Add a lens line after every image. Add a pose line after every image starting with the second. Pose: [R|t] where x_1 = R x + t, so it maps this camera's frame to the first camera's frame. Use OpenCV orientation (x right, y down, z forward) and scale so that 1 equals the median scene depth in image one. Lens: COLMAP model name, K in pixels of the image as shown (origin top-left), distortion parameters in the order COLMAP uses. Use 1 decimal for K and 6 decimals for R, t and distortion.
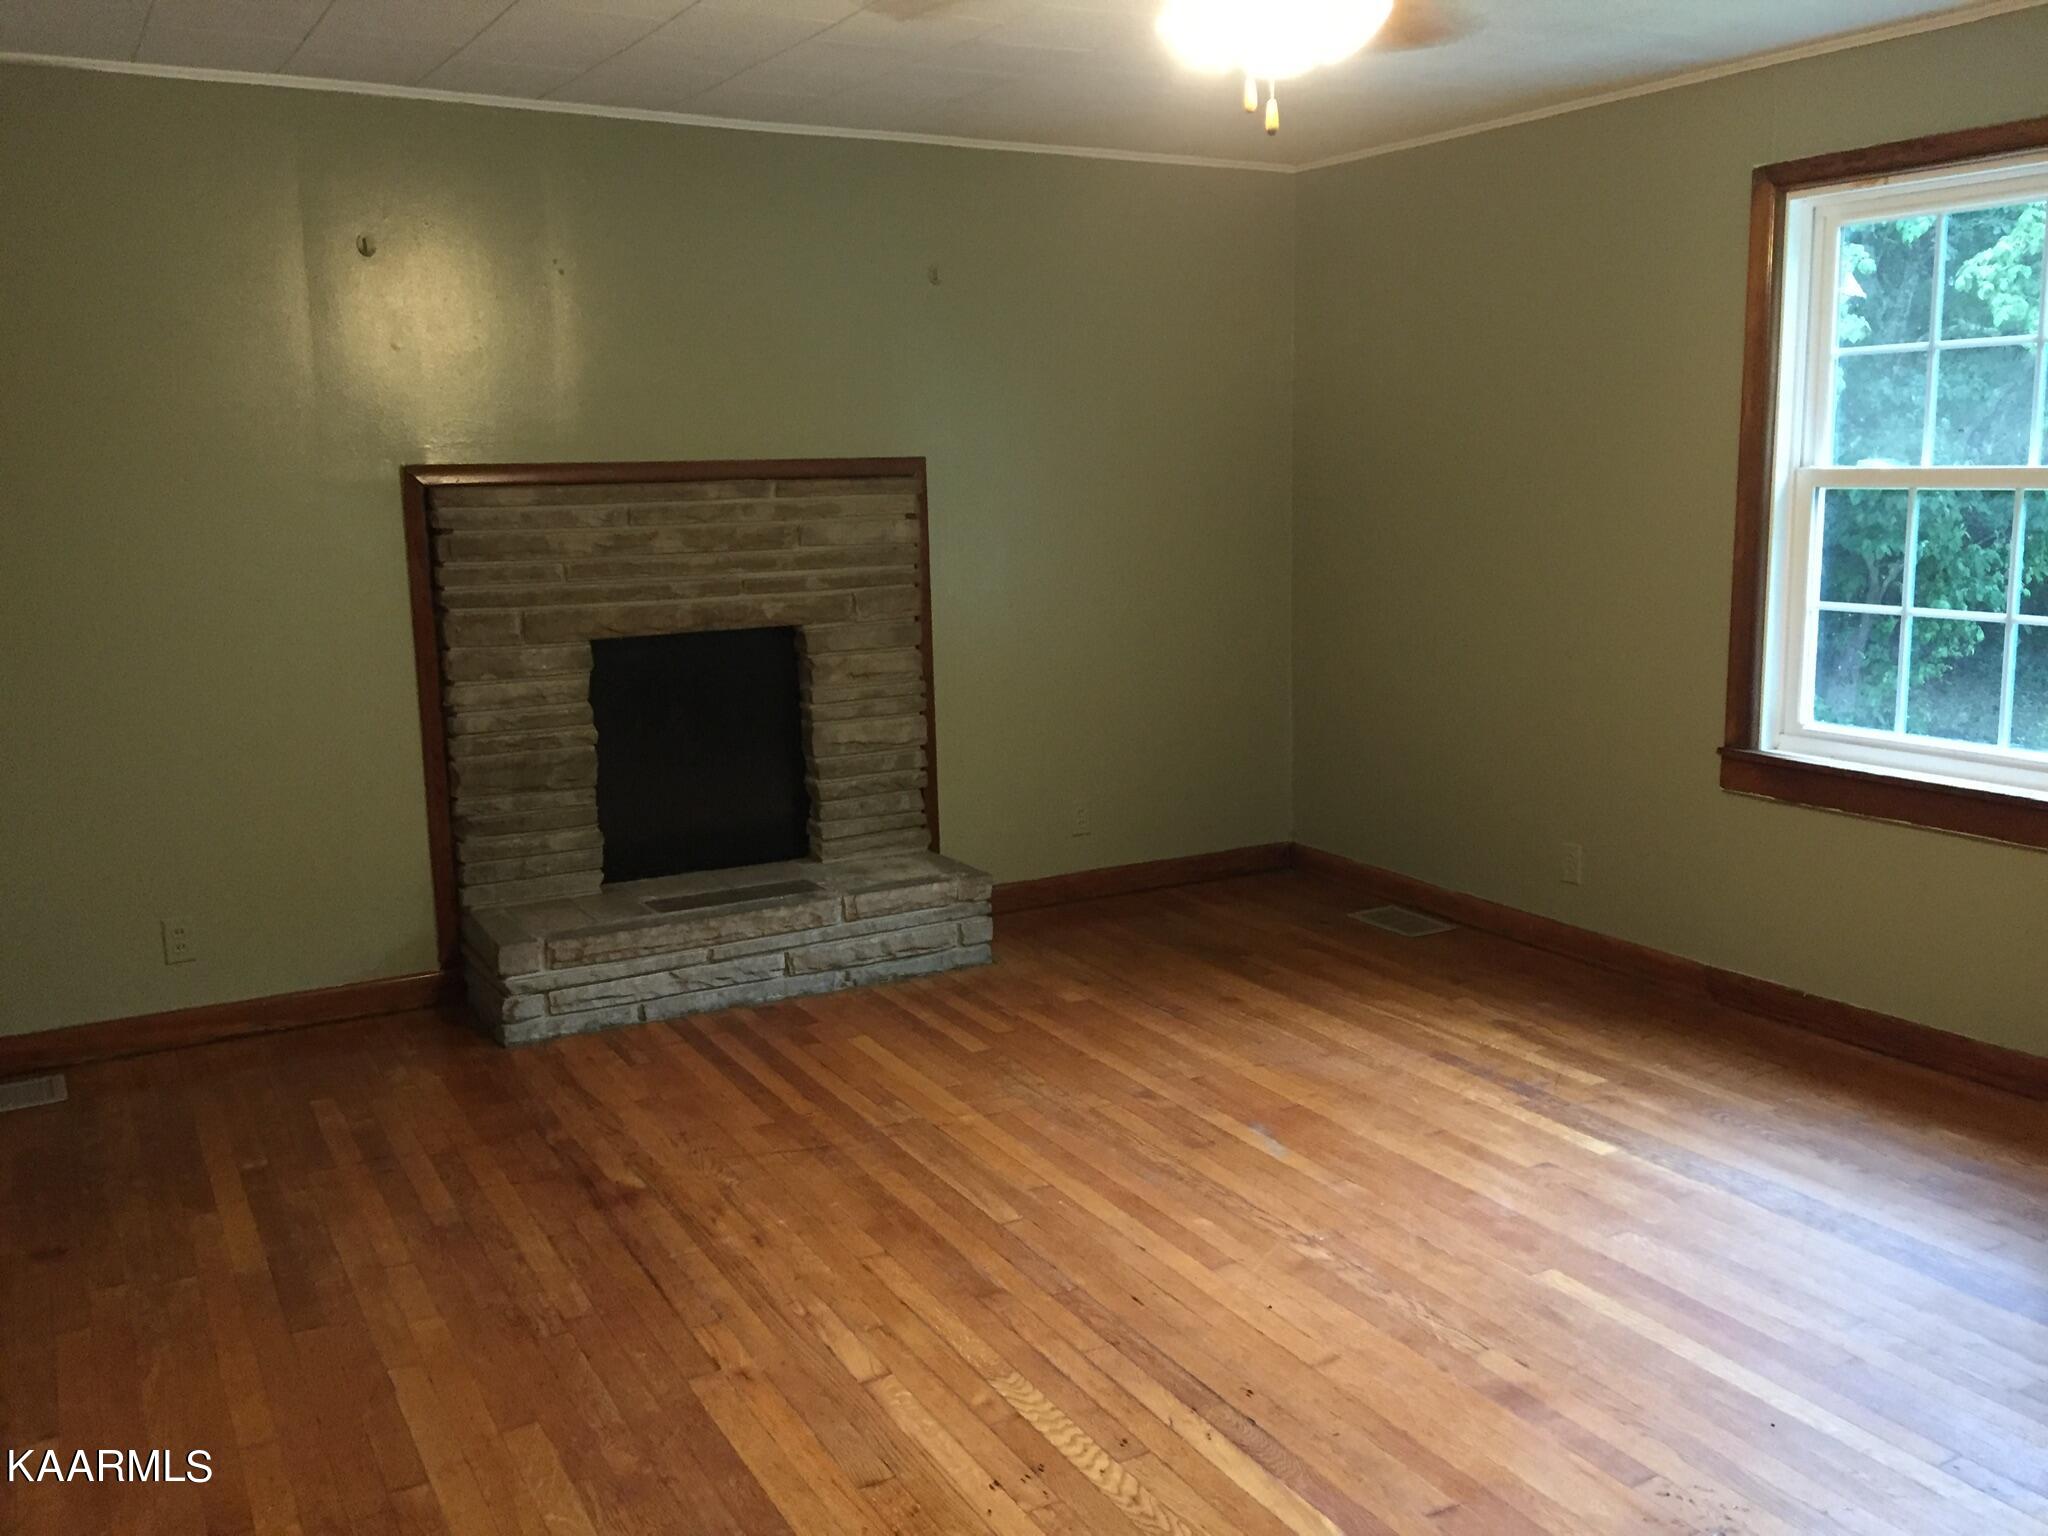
lens RADIAL K [[1748.2, 0, 1024.5], [0, 1748.2, 756.5], [0, 0, 1]] dist [0.093254, -0.112753]
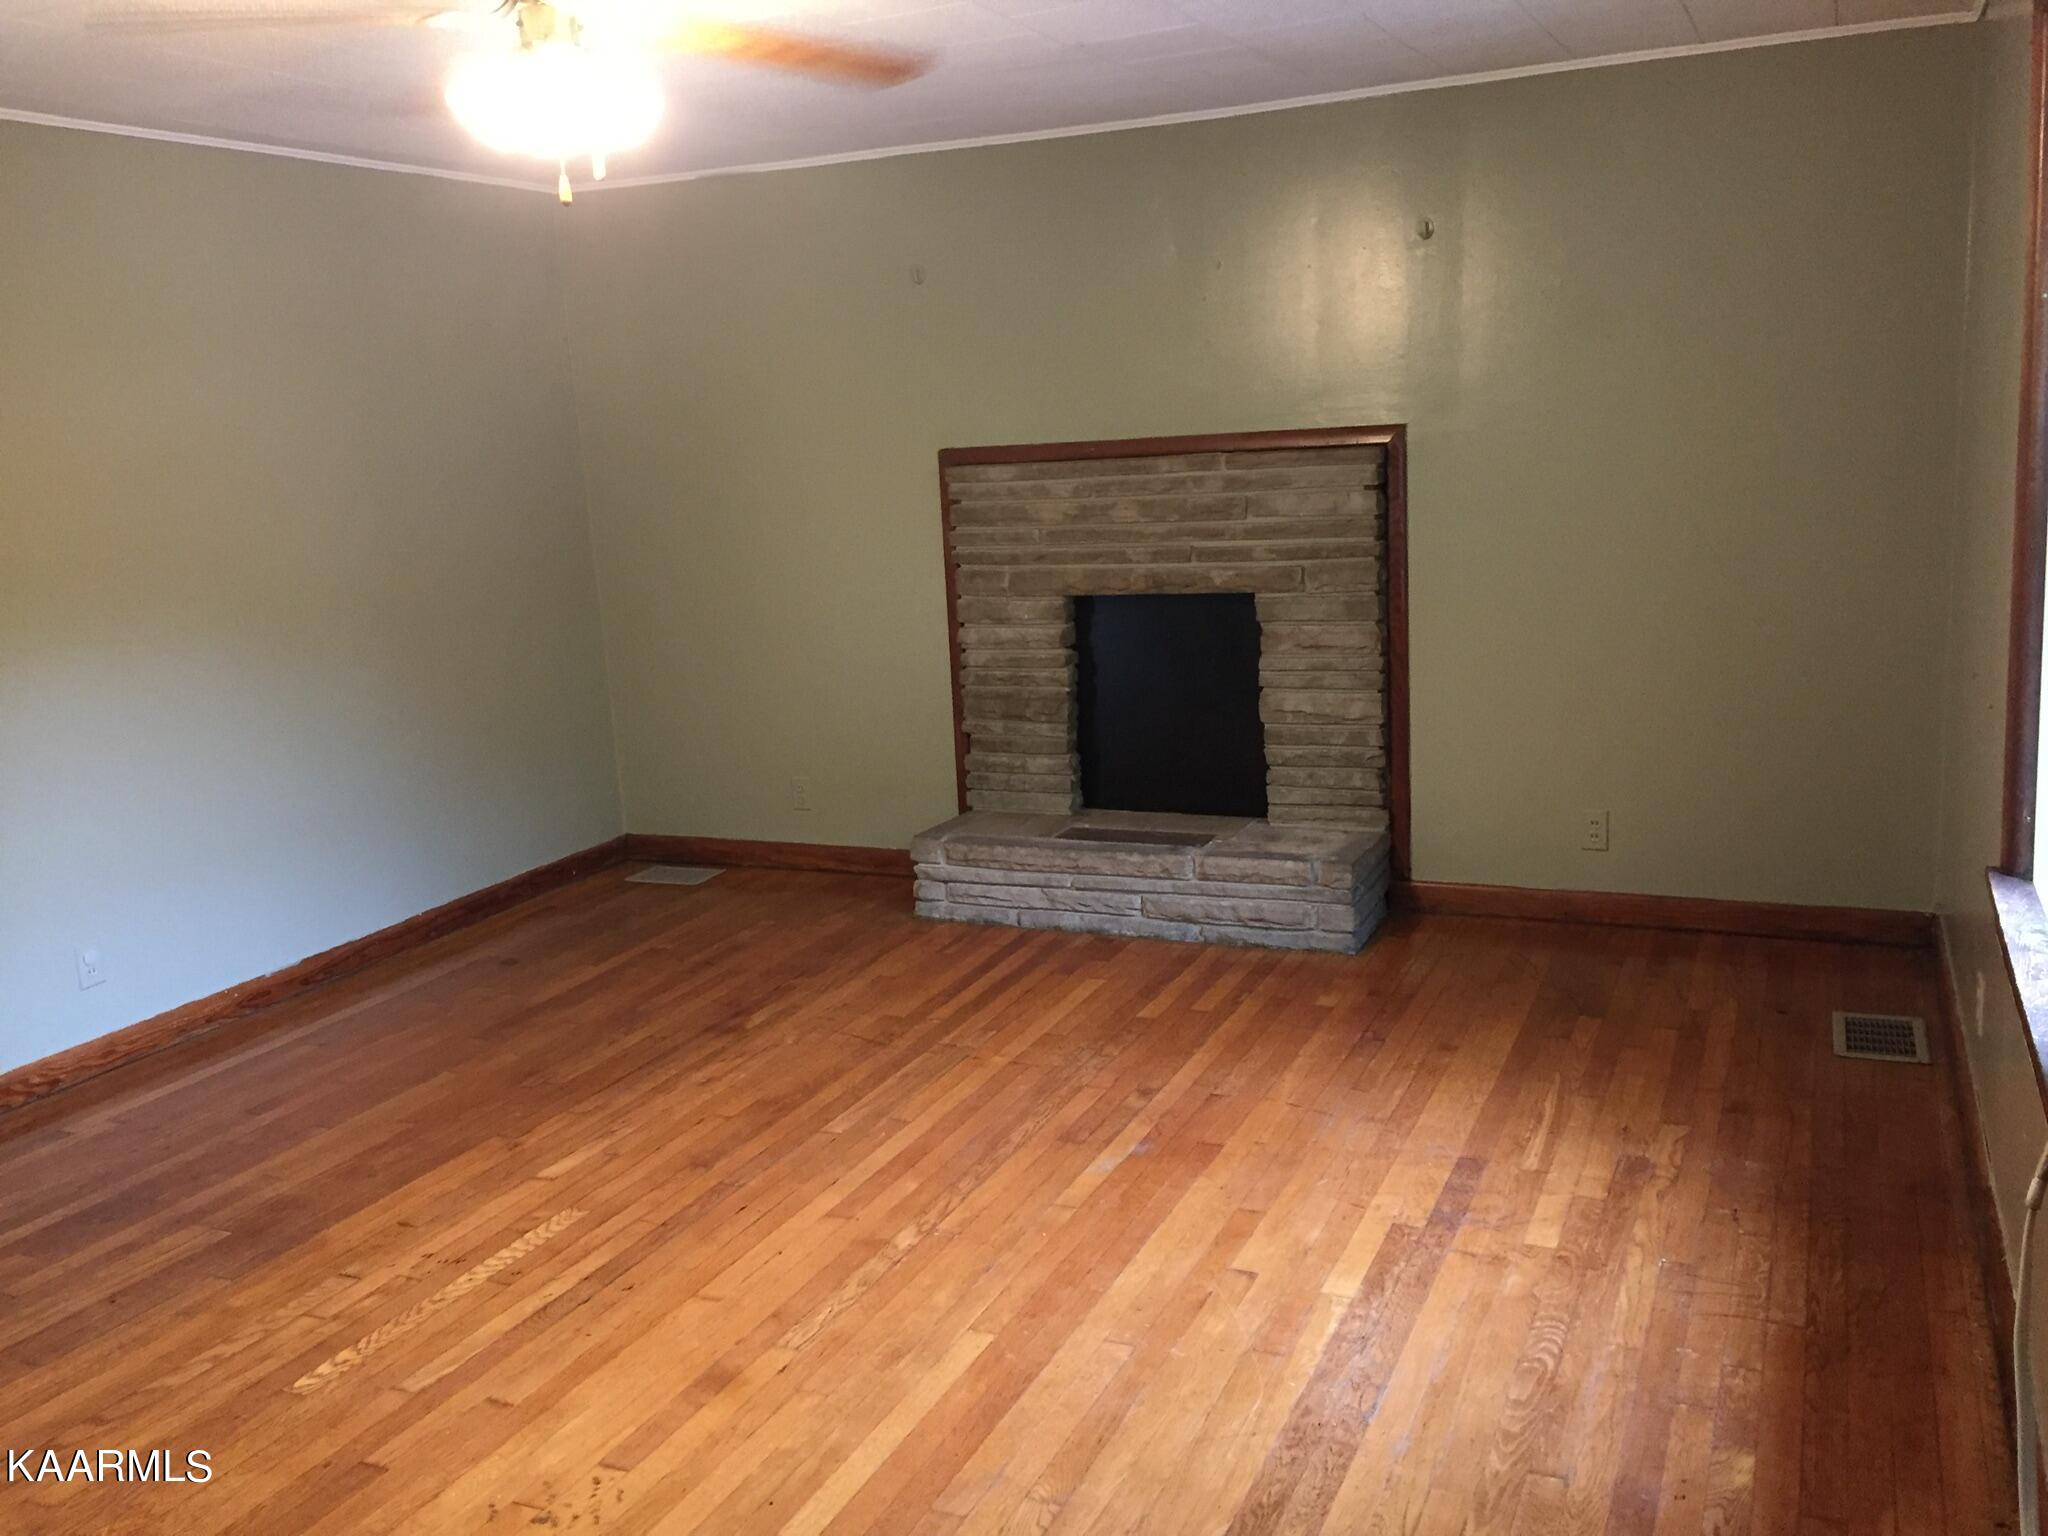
lens RADIAL K [[1748.2, 0, 1021.9], [0, 1748.2, 754.0], [0, 0, 1]] dist [0.093254, -0.112753]
pose [[0.591496, 0.135862, -0.794780, 0.738909], [-0.096278, 0.990550, 0.097675, -0.081198], [0.800540, 0.018745, 0.598987, 0.321298]]
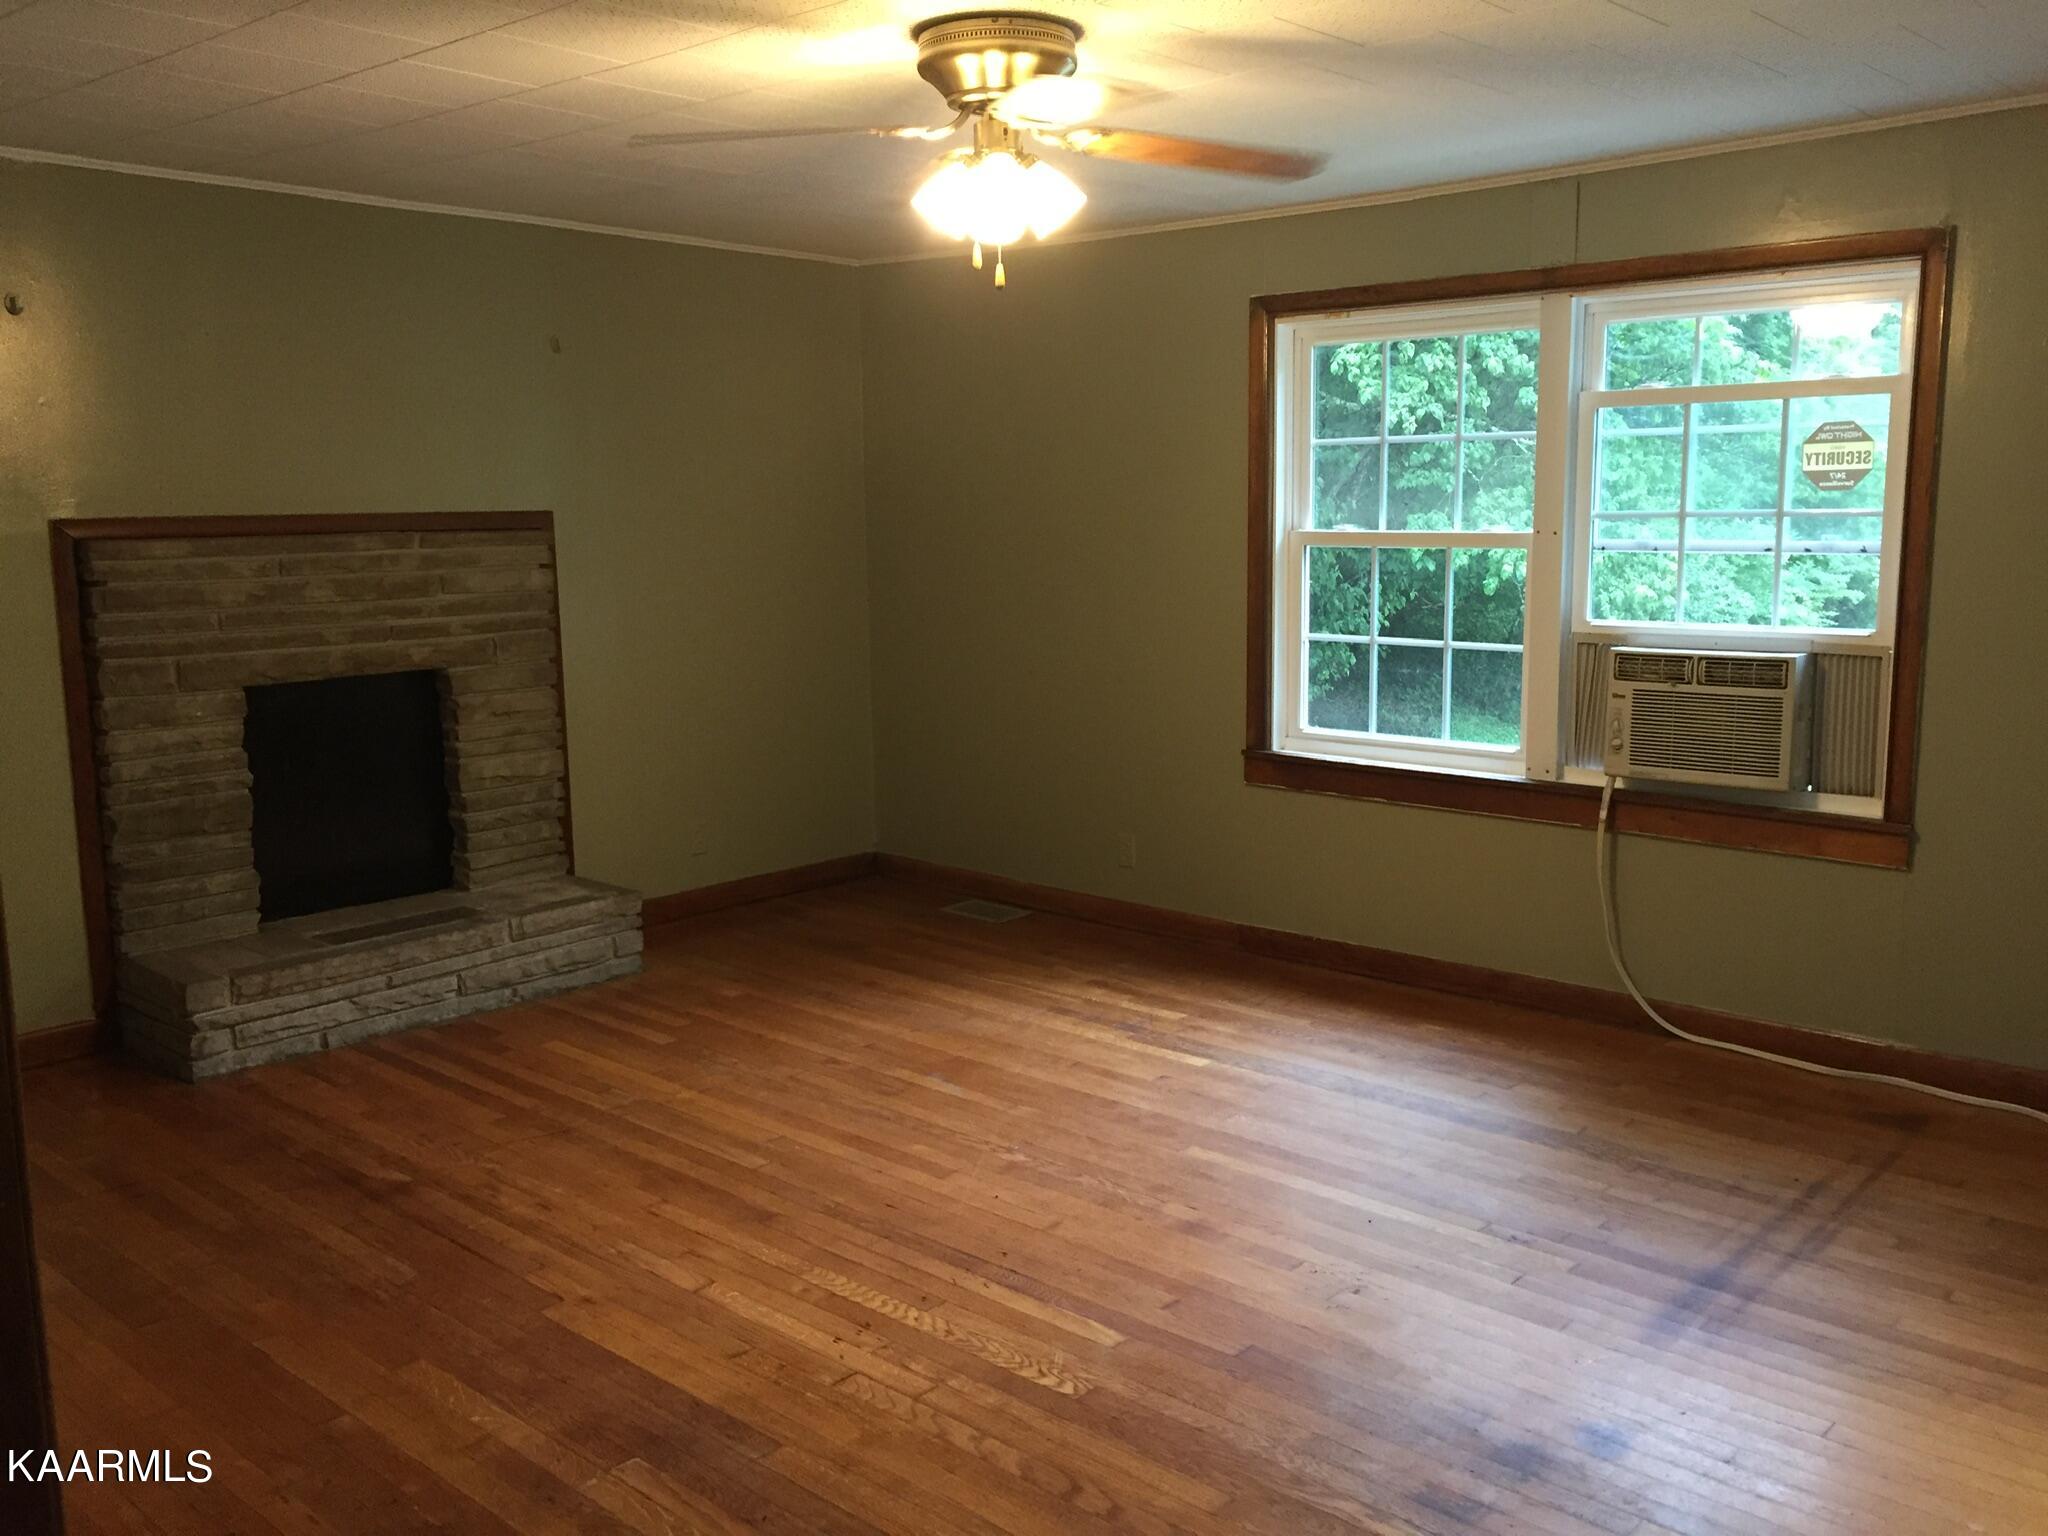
lens RADIAL K [[1748.2, 0, 1026.3], [0, 1748.2, 760.1], [0, 0, 1]] dist [0.093254, -0.112753]
pose [[0.947471, -0.038609, 0.317503, -0.159682], [0.044725, 0.998927, -0.011992, 0.010878], [-0.316699, 0.025562, 0.948181, -0.145669]]
